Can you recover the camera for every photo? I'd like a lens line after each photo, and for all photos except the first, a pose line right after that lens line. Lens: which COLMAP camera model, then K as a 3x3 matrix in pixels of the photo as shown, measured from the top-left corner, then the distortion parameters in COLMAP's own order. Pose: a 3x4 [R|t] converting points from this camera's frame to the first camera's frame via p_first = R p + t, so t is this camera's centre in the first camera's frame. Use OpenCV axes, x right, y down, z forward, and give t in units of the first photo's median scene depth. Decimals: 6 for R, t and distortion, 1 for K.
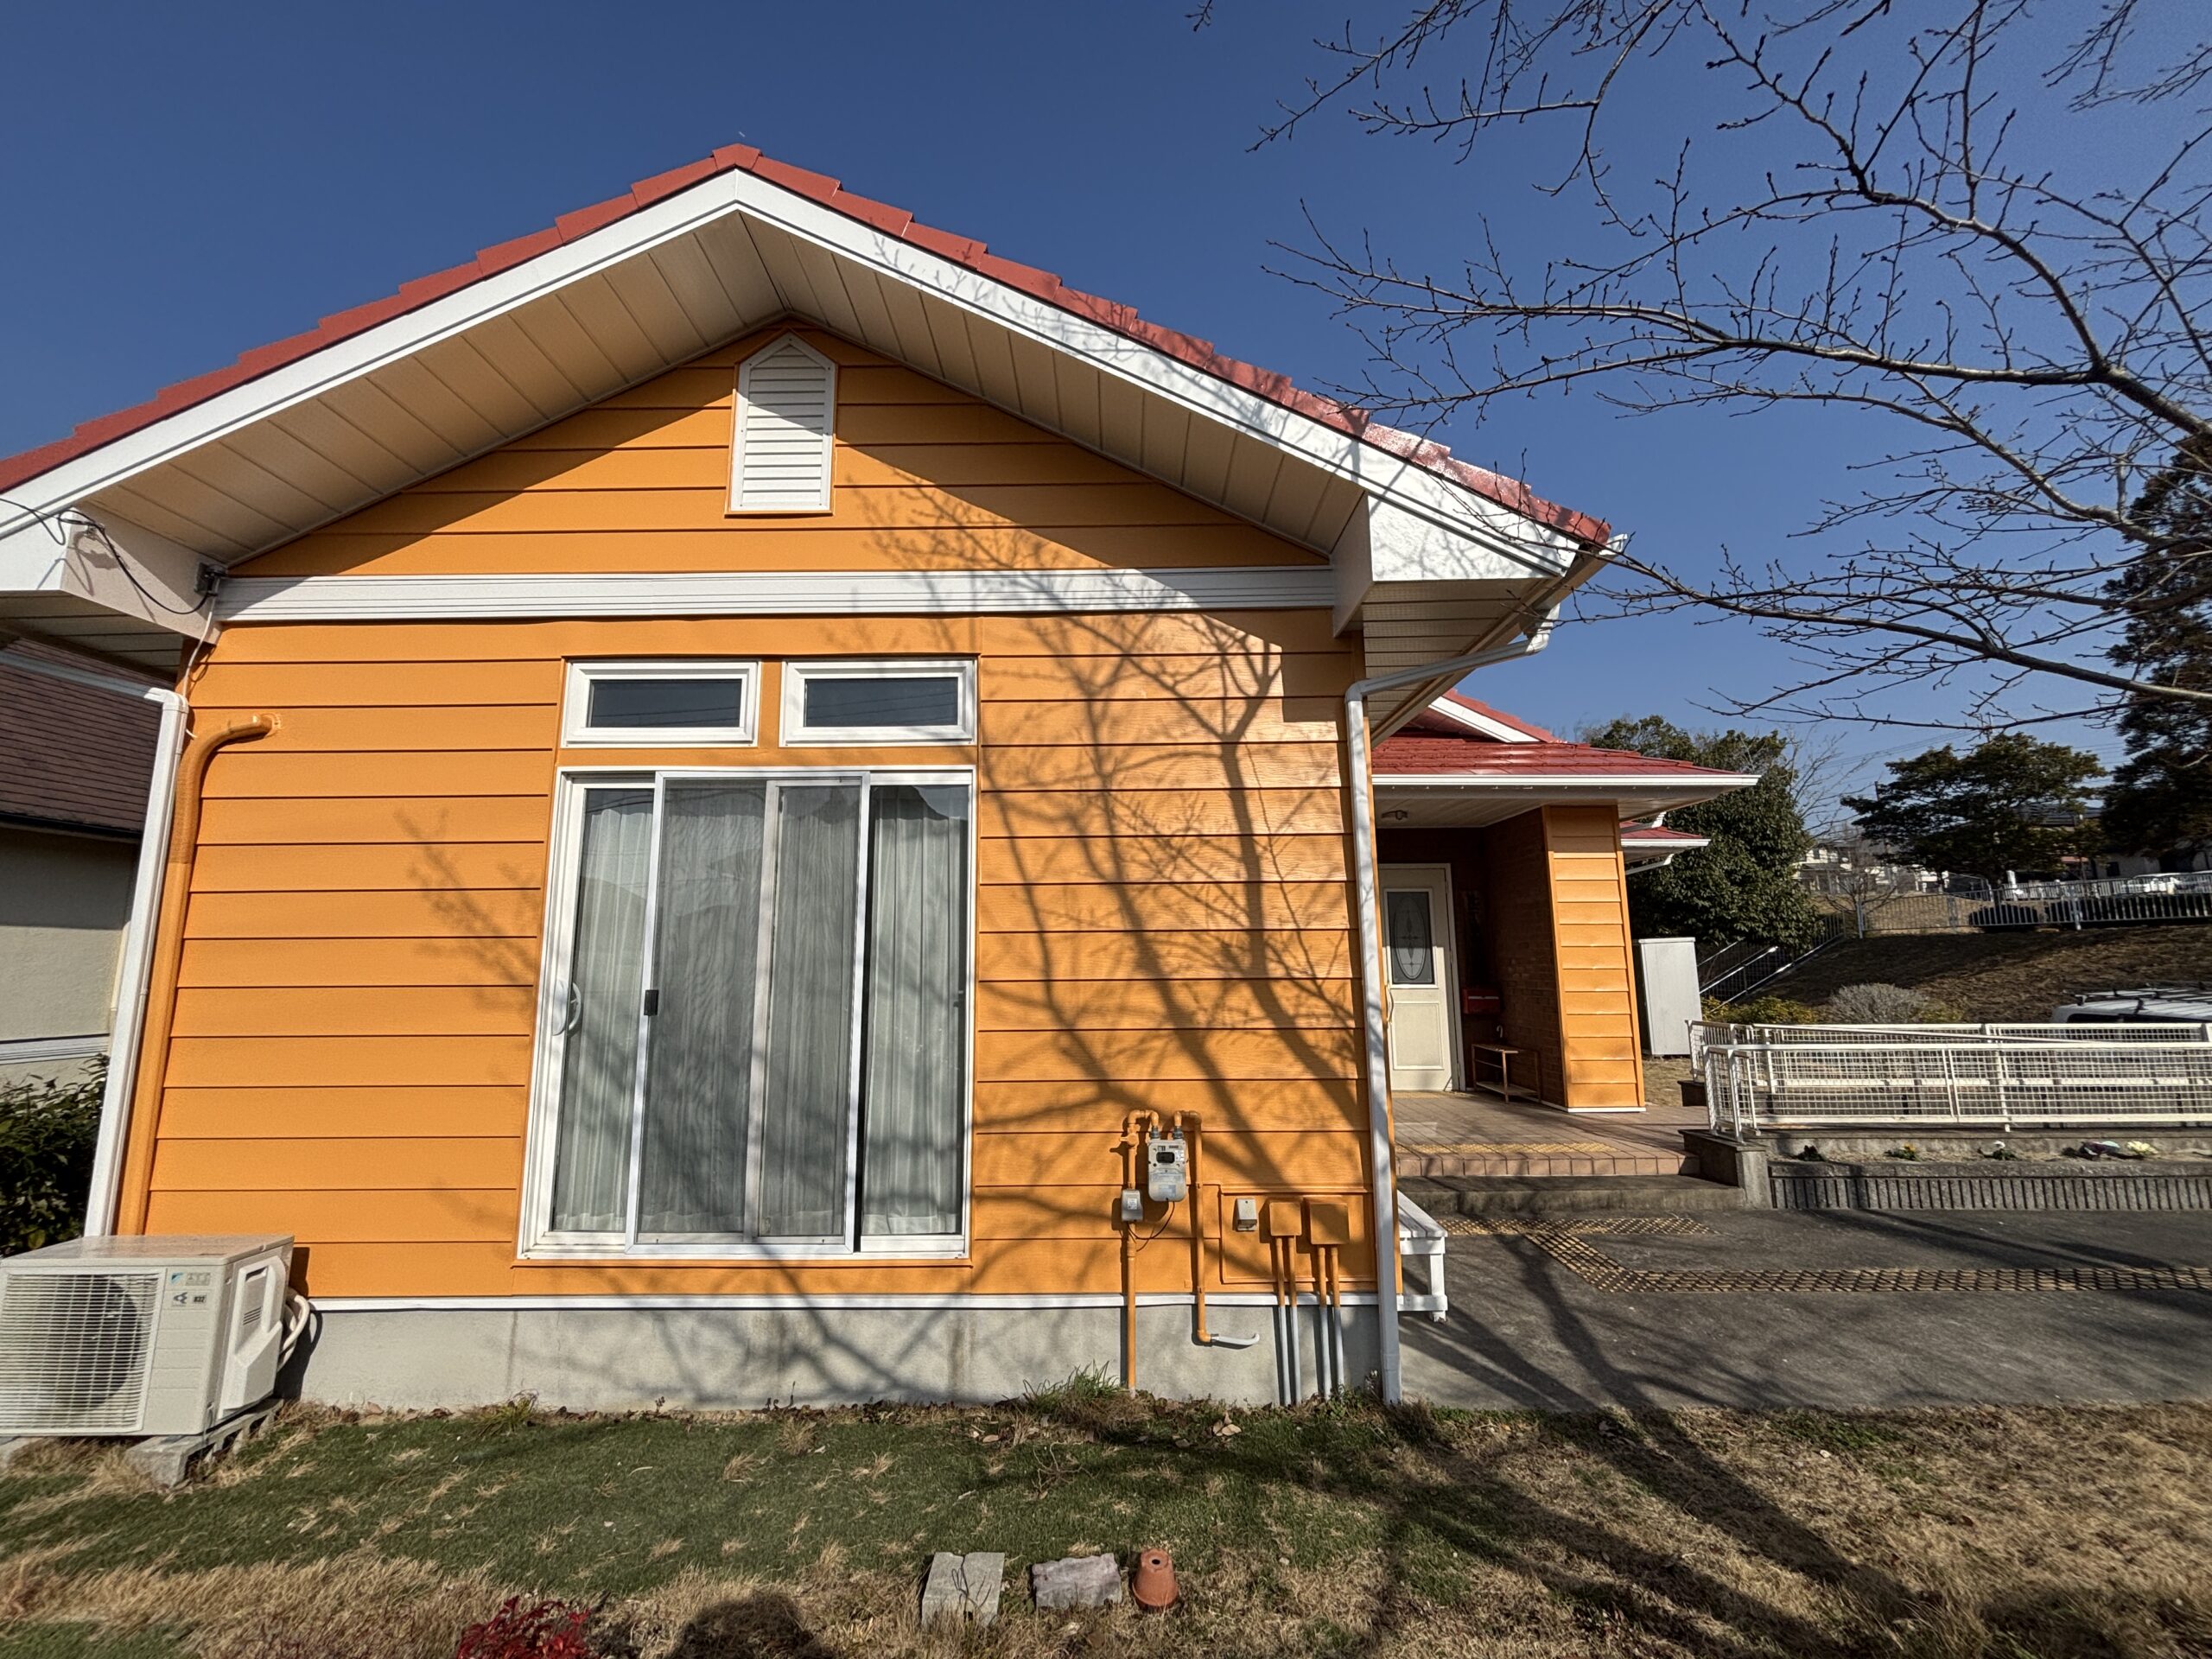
lens RADIAL K [[891.5, 0, 1106.0], [0, 891.5, 829.5], [0, 0, 1]] dist [0.000225, 0.000299]
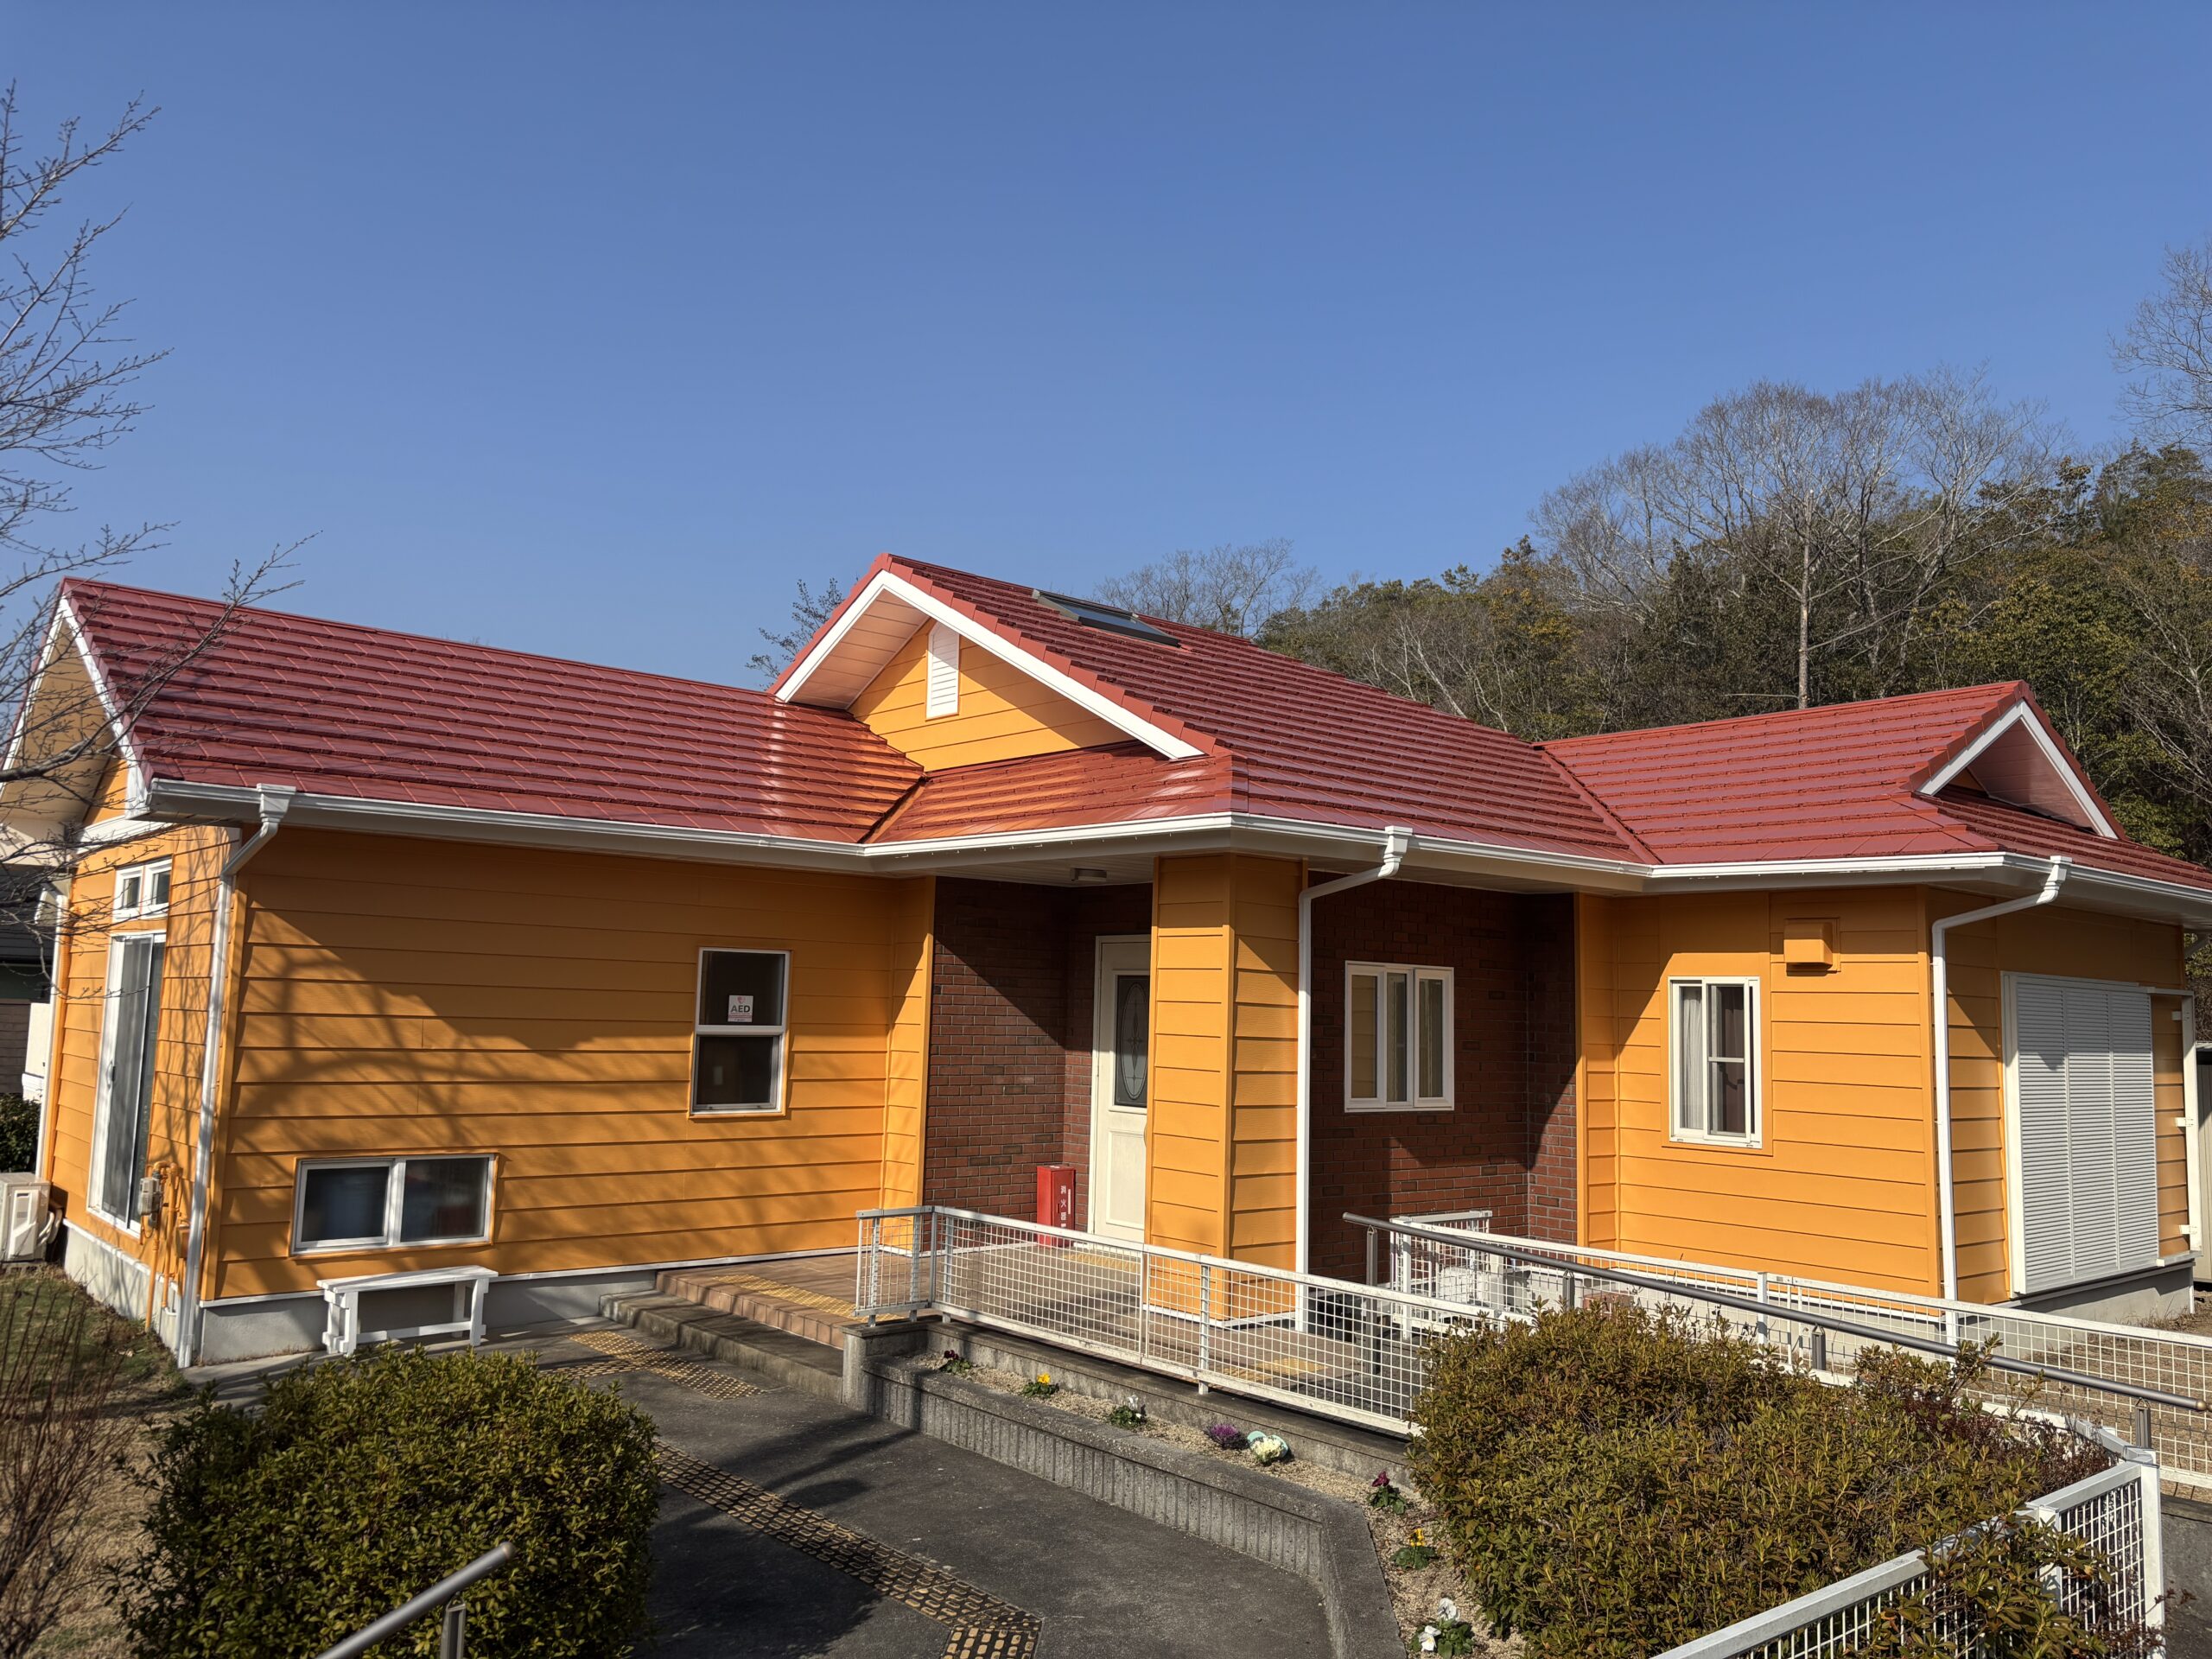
lens RADIAL K [[1612.2, 0, 1106.0], [0, 1612.2, 829.5], [0, 0, 1]] dist [0.096858, 0.000173]
pose [[0.643878, -0.056543, -0.763036, 1.922892], [0.080796, 0.996714, -0.005681, -0.059975], [0.760850, -0.057992, 0.646331, 0.234251]]
